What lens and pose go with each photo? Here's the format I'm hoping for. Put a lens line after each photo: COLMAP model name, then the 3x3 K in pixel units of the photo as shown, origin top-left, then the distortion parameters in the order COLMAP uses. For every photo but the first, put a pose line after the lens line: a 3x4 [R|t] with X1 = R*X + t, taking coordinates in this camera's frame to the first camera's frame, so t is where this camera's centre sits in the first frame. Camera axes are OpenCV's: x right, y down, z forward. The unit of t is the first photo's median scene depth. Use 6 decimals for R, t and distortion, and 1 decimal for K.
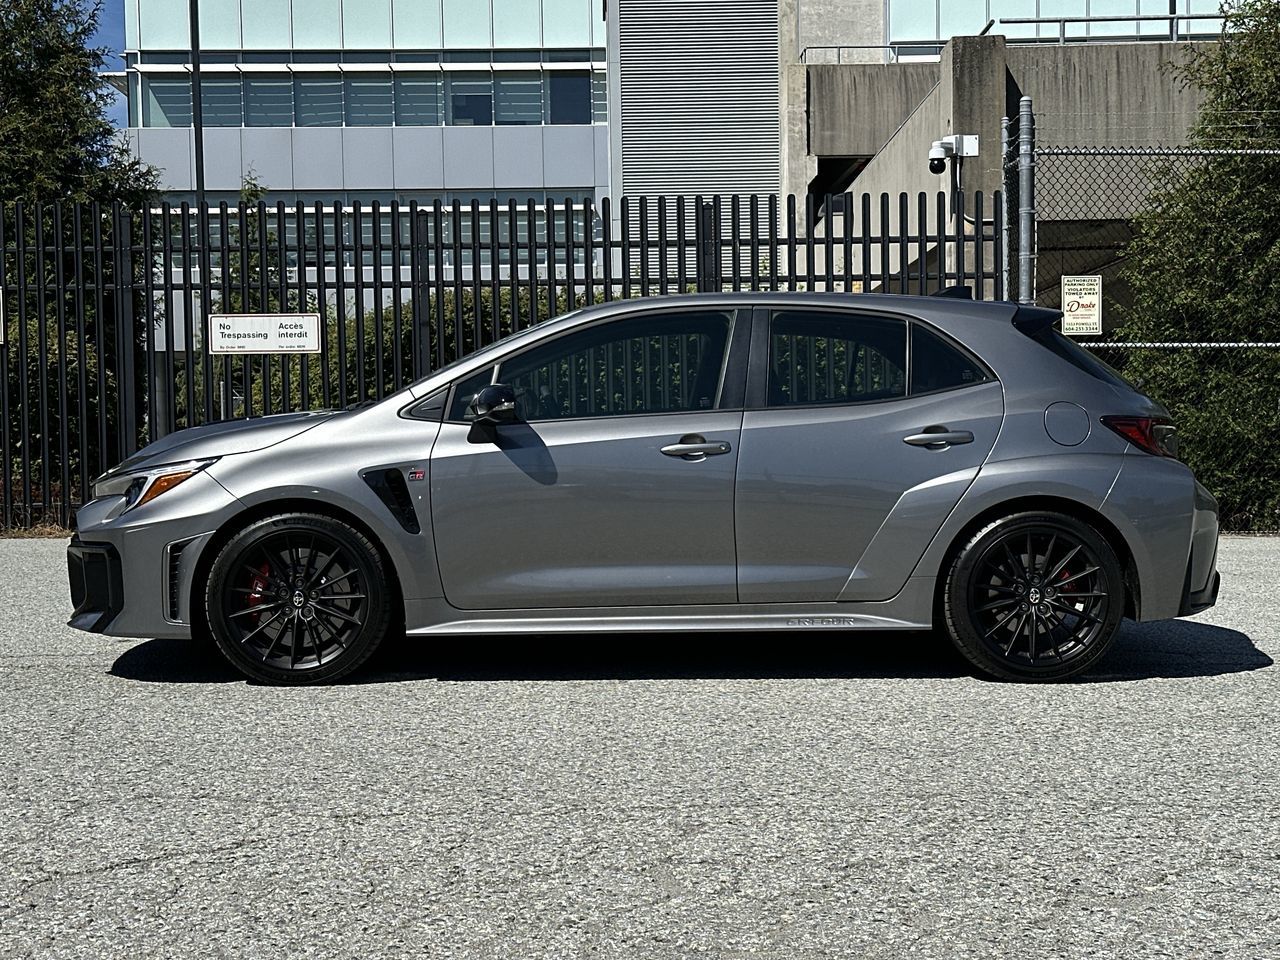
lens RADIAL K [[2562.6, 0, 640.0], [0, 2562.6, 480.0], [0, 0, 1]] dist [0.279778, -0.039309]
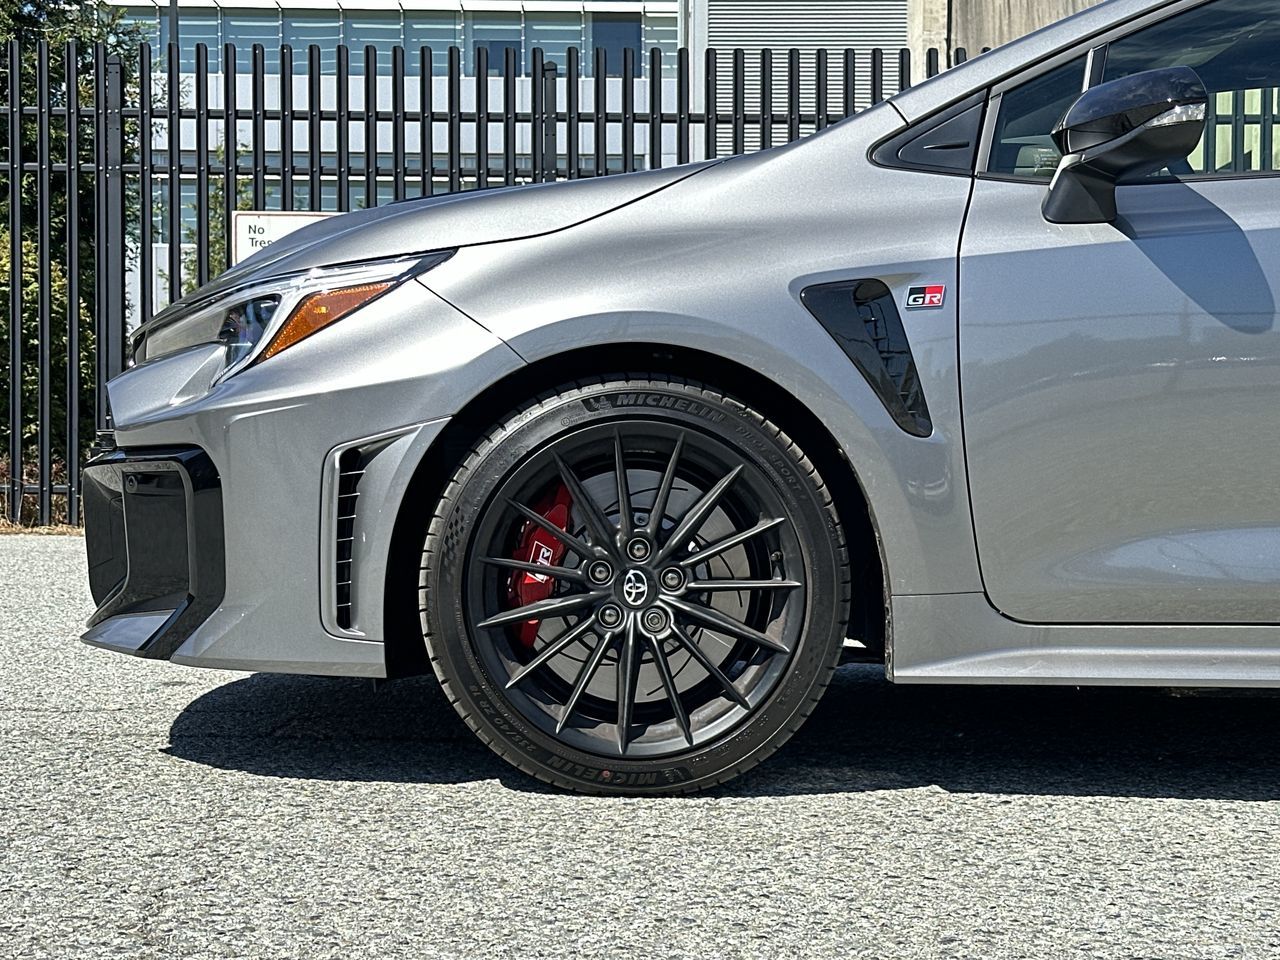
lens RADIAL K [[2694.9, 0, 640.0], [0, 2694.9, 480.0], [0, 0, 1]] dist [0.045211, 0.911515]
pose [[0.999623, 0.018784, 0.020030, -0.140540], [-0.018360, 0.999609, -0.021112, 0.037780], [-0.020419, 0.020736, 0.999576, 0.560121]]
